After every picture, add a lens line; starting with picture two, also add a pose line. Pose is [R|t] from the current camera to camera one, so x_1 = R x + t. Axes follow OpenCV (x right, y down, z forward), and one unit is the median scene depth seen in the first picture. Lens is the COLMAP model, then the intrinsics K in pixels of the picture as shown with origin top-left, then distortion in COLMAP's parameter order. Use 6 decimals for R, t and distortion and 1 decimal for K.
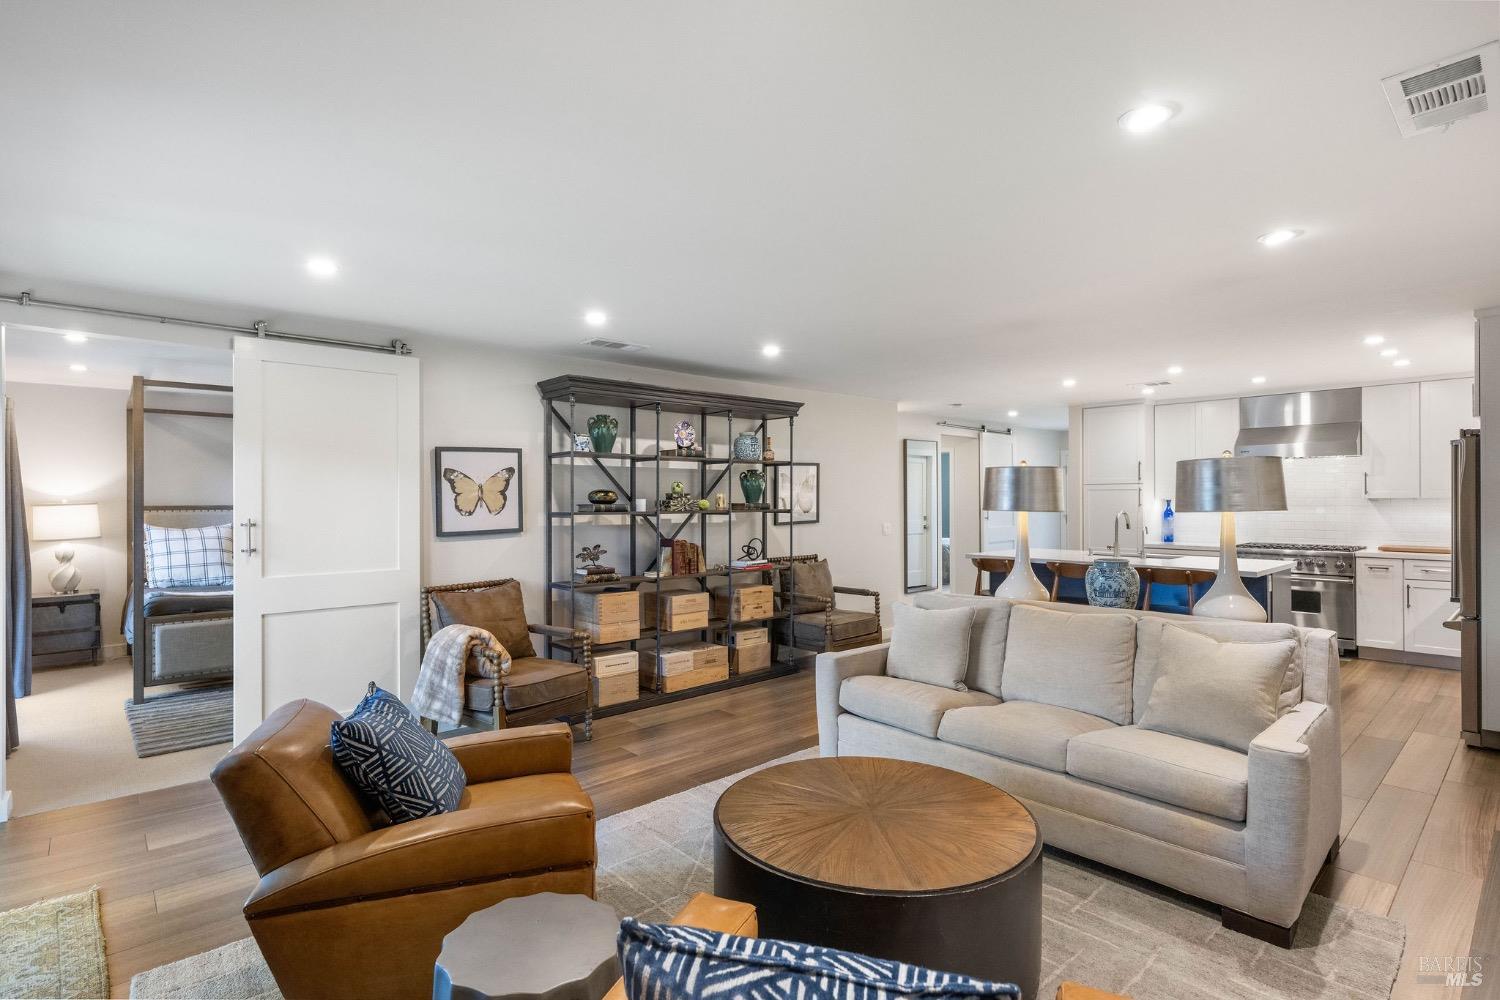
lens RADIAL K [[731.9, 0, 740.5], [0, 731.9, 497.1], [0, 0, 1]] dist [0.000072, 0.001880]
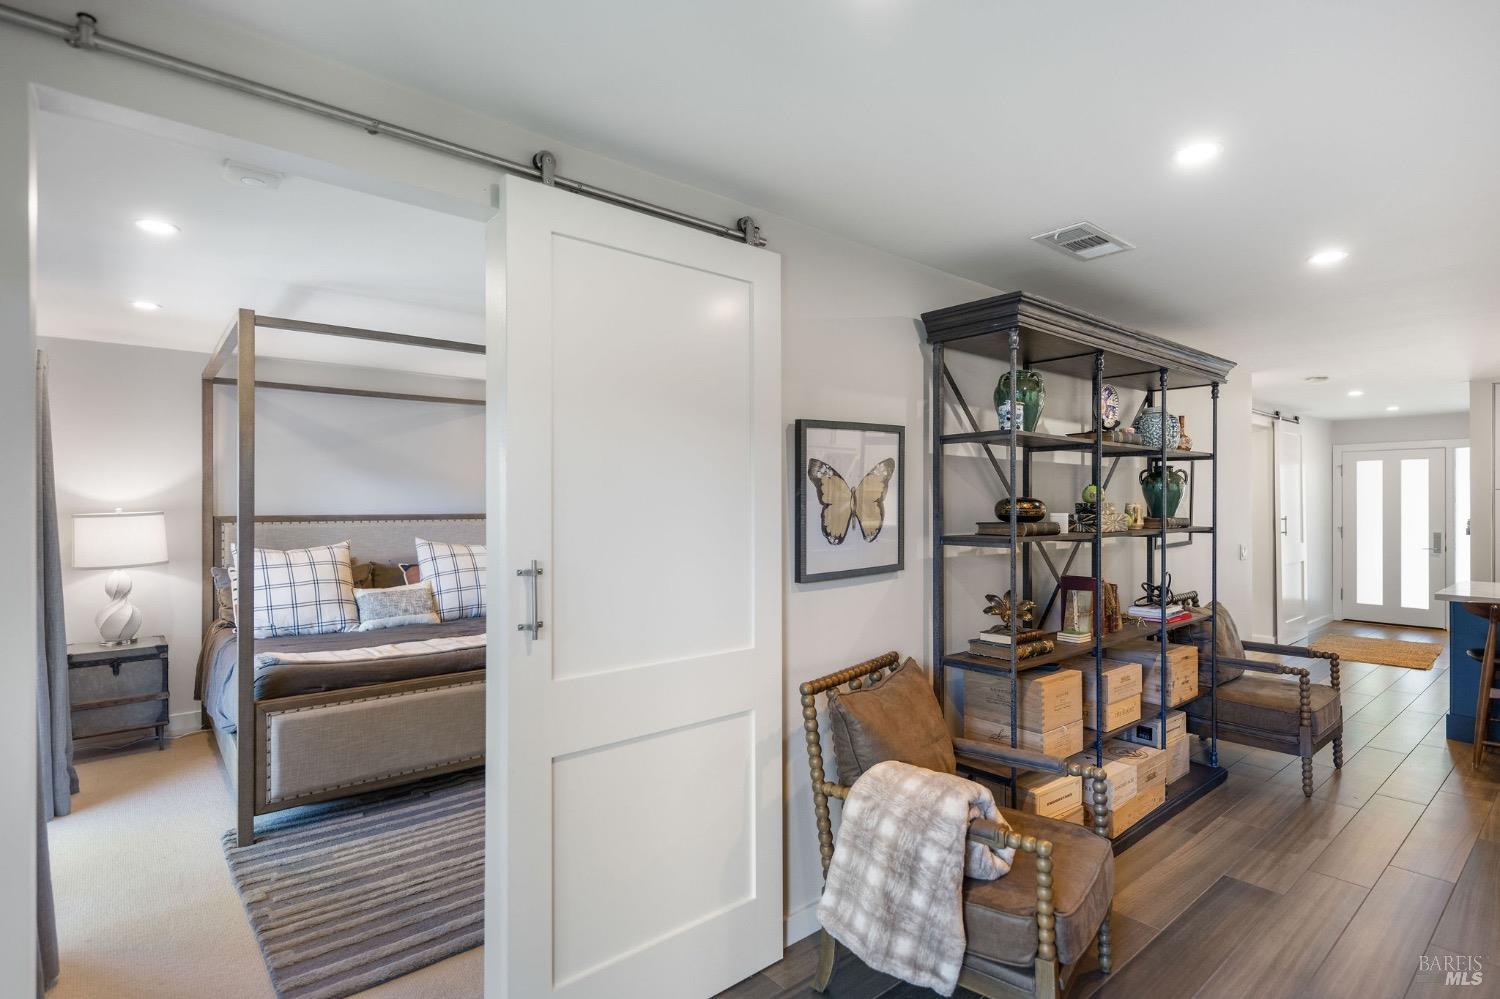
lens RADIAL K [[745.9, 0, 743.0], [0, 745.9, 499.5], [0, 0, 1]] dist [-0.001832, 0.001668]
pose [[0.999661, 0.003338, -0.025809, -0.402773], [-0.003318, 0.999994, 0.000793, -0.008411], [0.025812, -0.000707, 0.999667, 0.399738]]
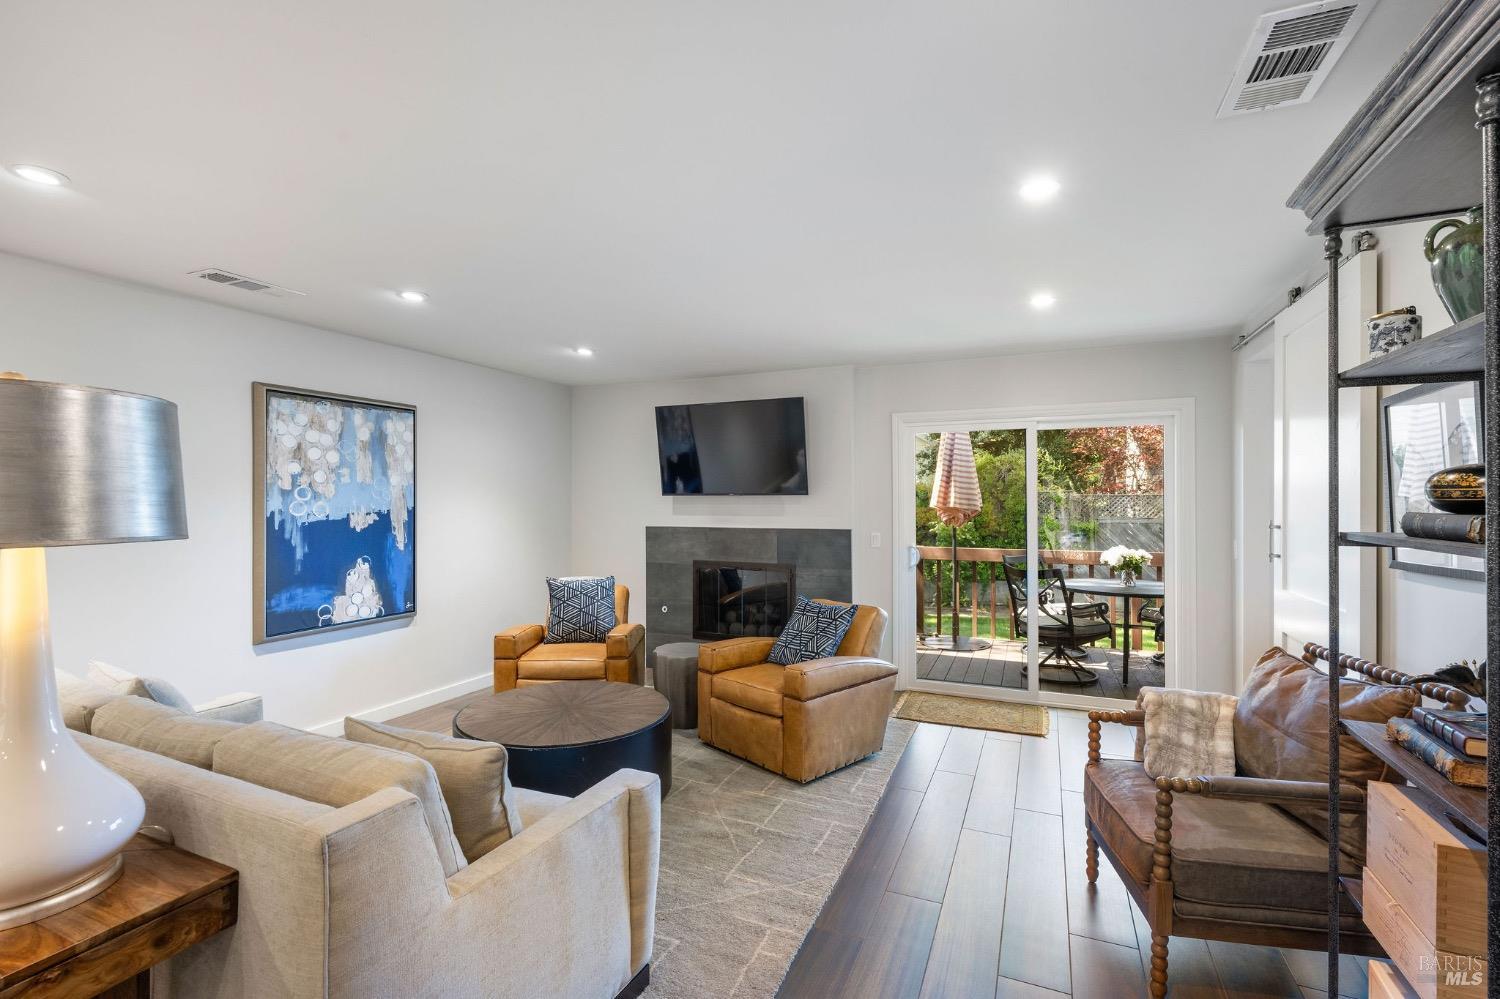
lens RADIAL K [[673.6, 0, 751.1], [0, 673.6, 499.3], [0, 0, 1]] dist [-0.011527, 0.001387]
pose [[-0.909998, 0.004146, -0.414592, 0.192505], [0.006500, 0.999970, -0.004266, 0.002252], [0.414561, -0.006577, -0.909998, 1.146338]]
